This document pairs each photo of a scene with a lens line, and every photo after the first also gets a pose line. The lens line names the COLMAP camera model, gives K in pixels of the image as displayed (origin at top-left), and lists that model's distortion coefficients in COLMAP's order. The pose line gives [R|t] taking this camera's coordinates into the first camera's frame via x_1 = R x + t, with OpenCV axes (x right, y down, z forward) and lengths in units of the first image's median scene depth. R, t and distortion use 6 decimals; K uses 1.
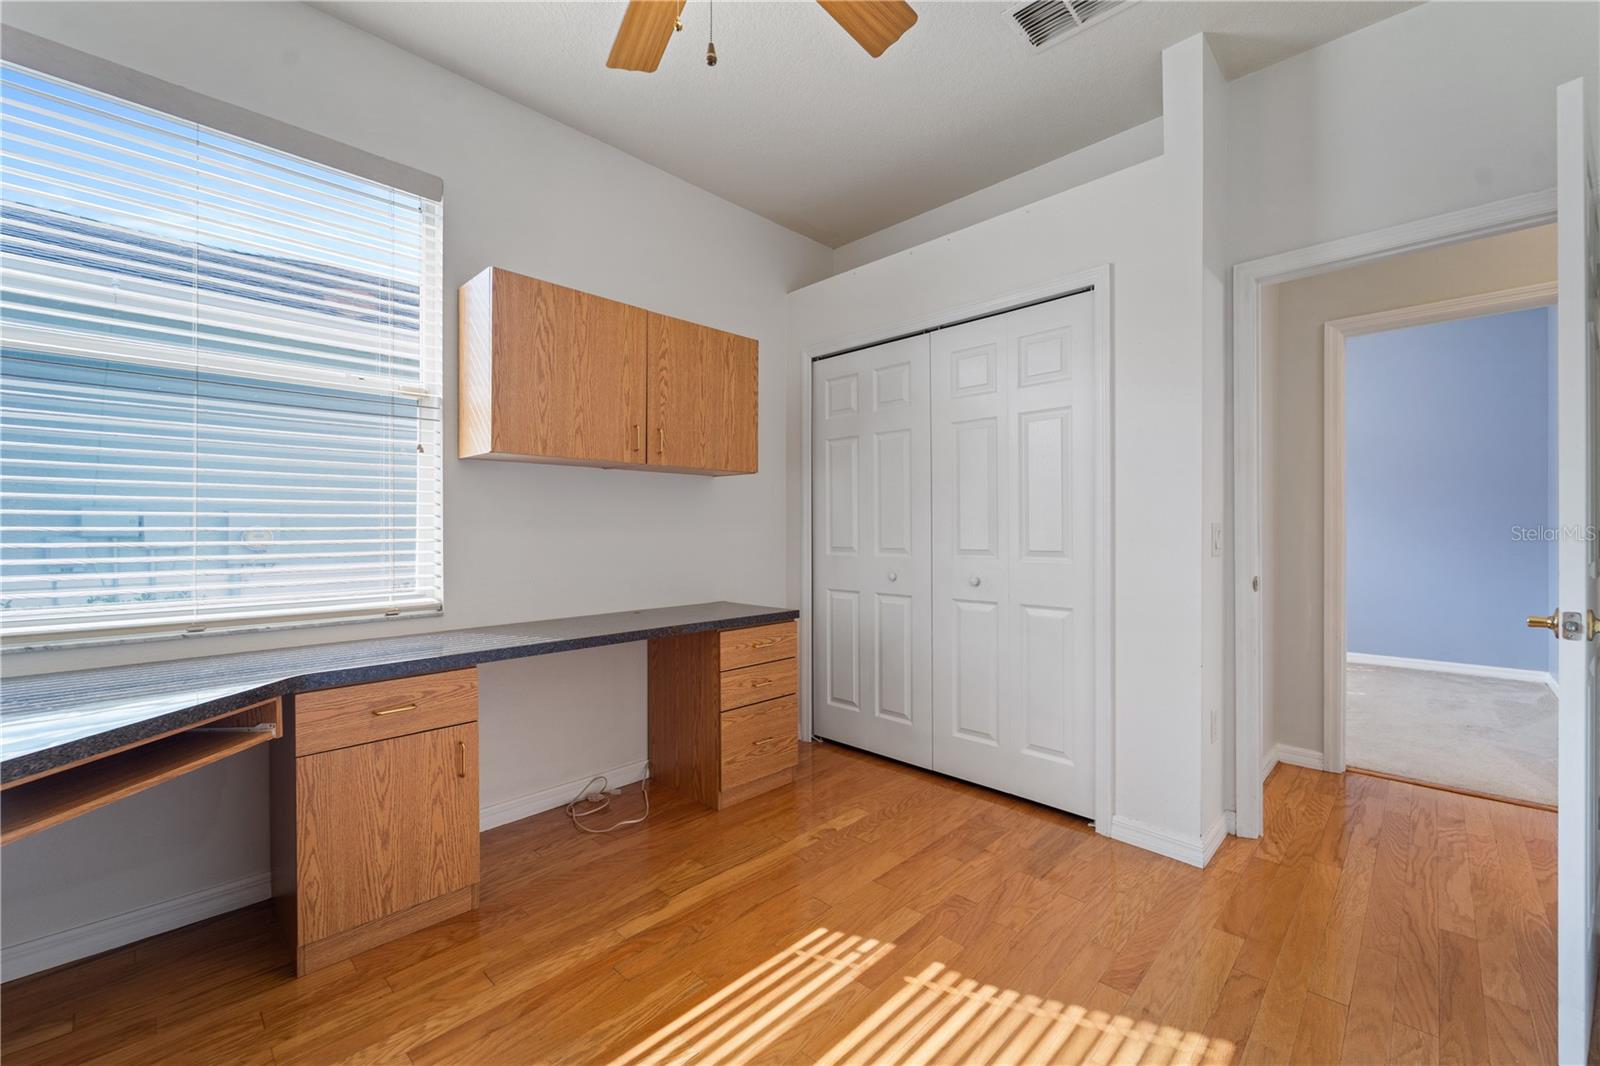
lens RADIAL K [[655.0, 0, 788.6], [0, 655.0, 528.2], [0, 0, 1]] dist [0.000029, -0.001945]
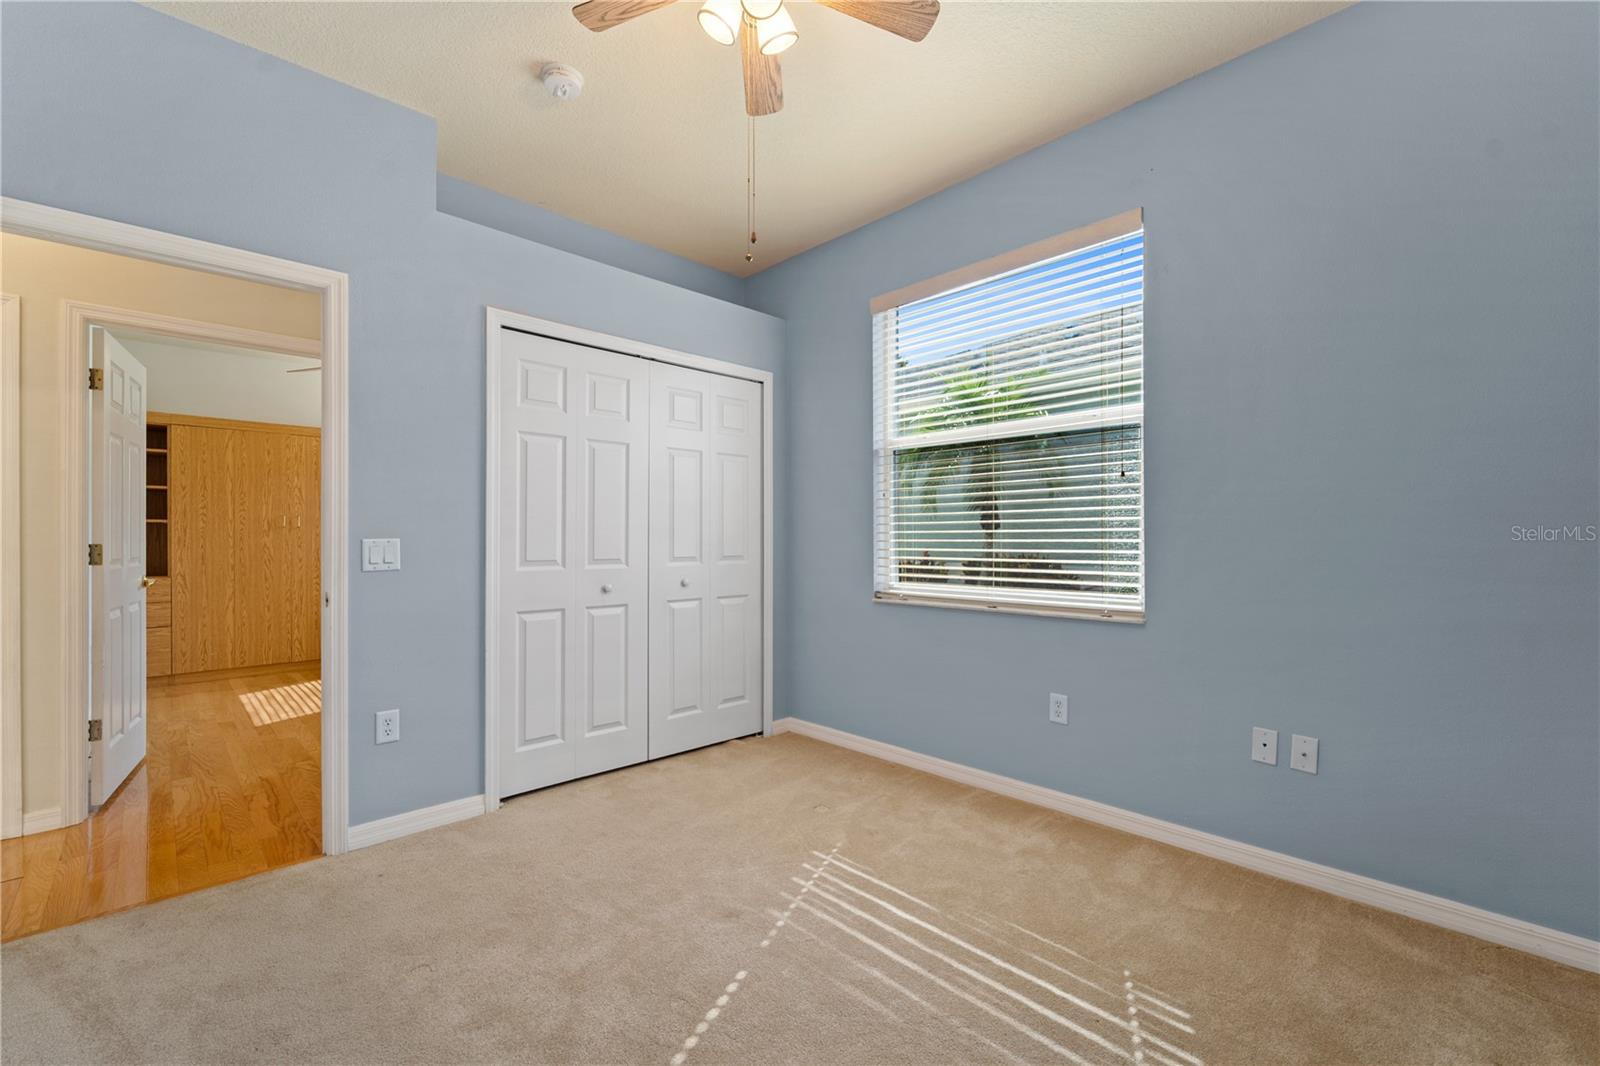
lens RADIAL K [[655.0, 0, 830.9], [0, 655.0, 538.9], [0, 0, 1]] dist [0.000029, -0.001945]
pose [[-0.000993, -0.004928, -0.999987, 0.560937], [0.004040, 0.999980, -0.004932, 0.001616], [0.999991, -0.004044, -0.000973, 0.554152]]
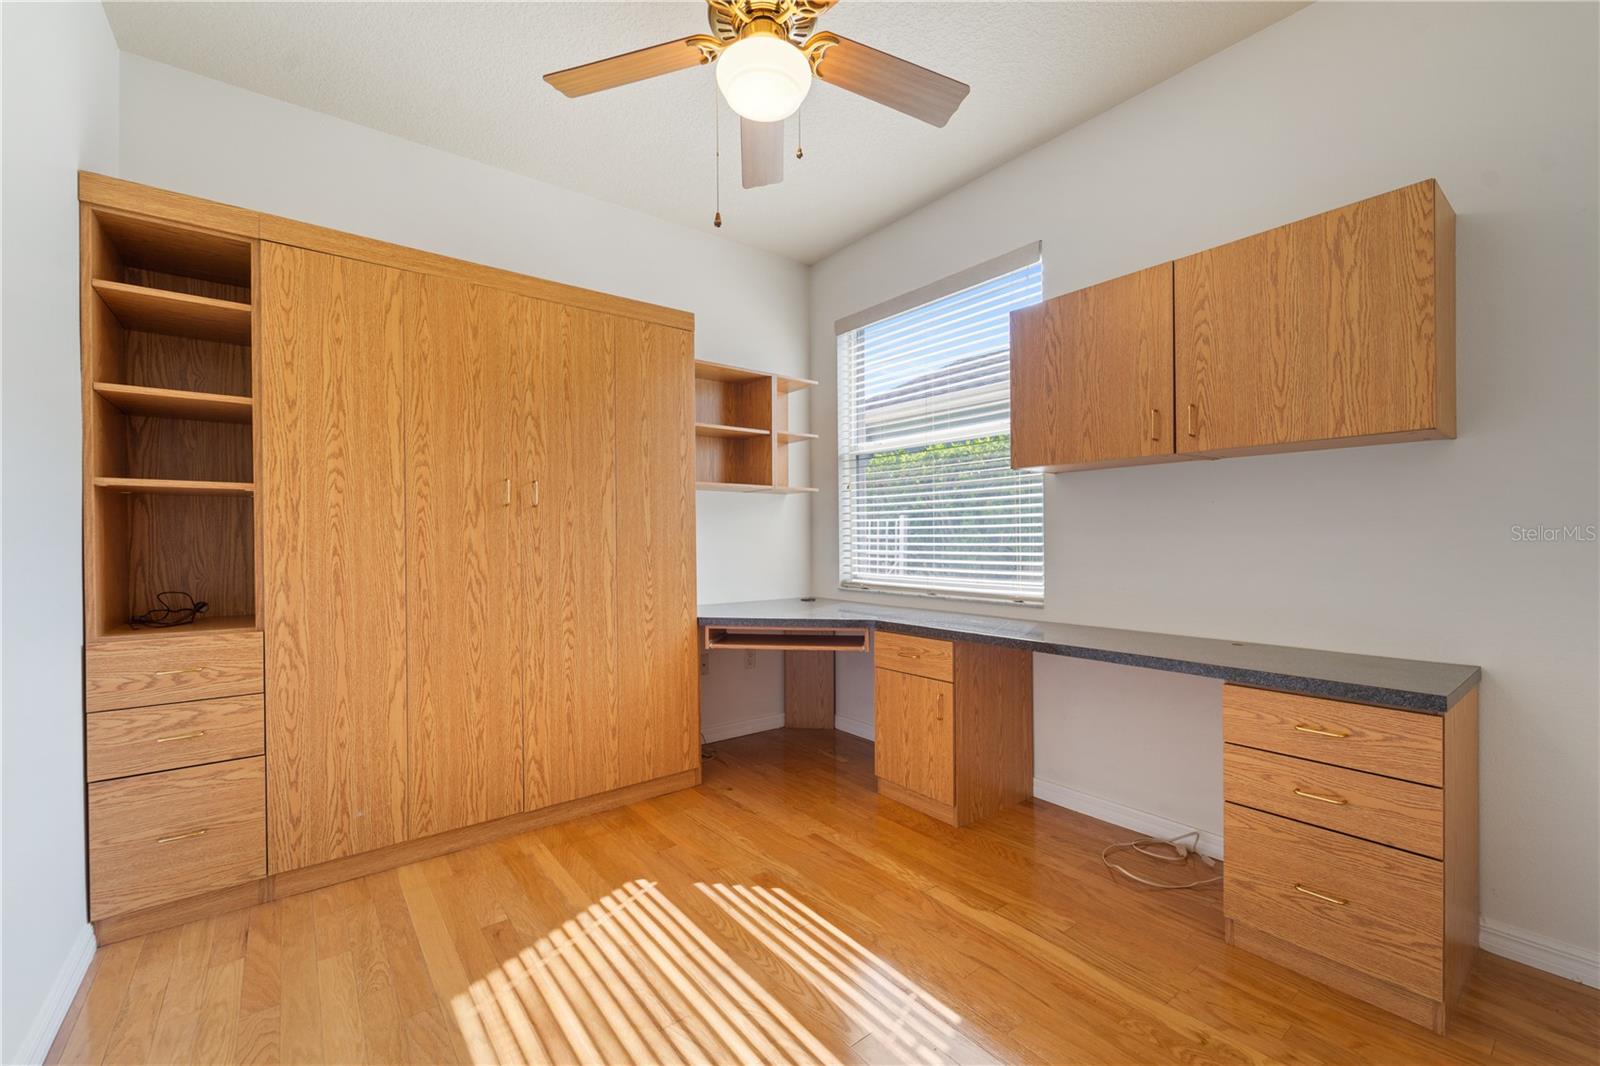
lens RADIAL K [[655.0, 0, 795.9], [0, 655.0, 536.0], [0, 0, 1]] dist [0.000029, -0.001945]
pose [[-0.137149, -0.000671, -0.990550, 0.728421], [0.006416, 0.999978, -0.001566, 0.001623], [0.990530, -0.006570, -0.137142, 0.740840]]
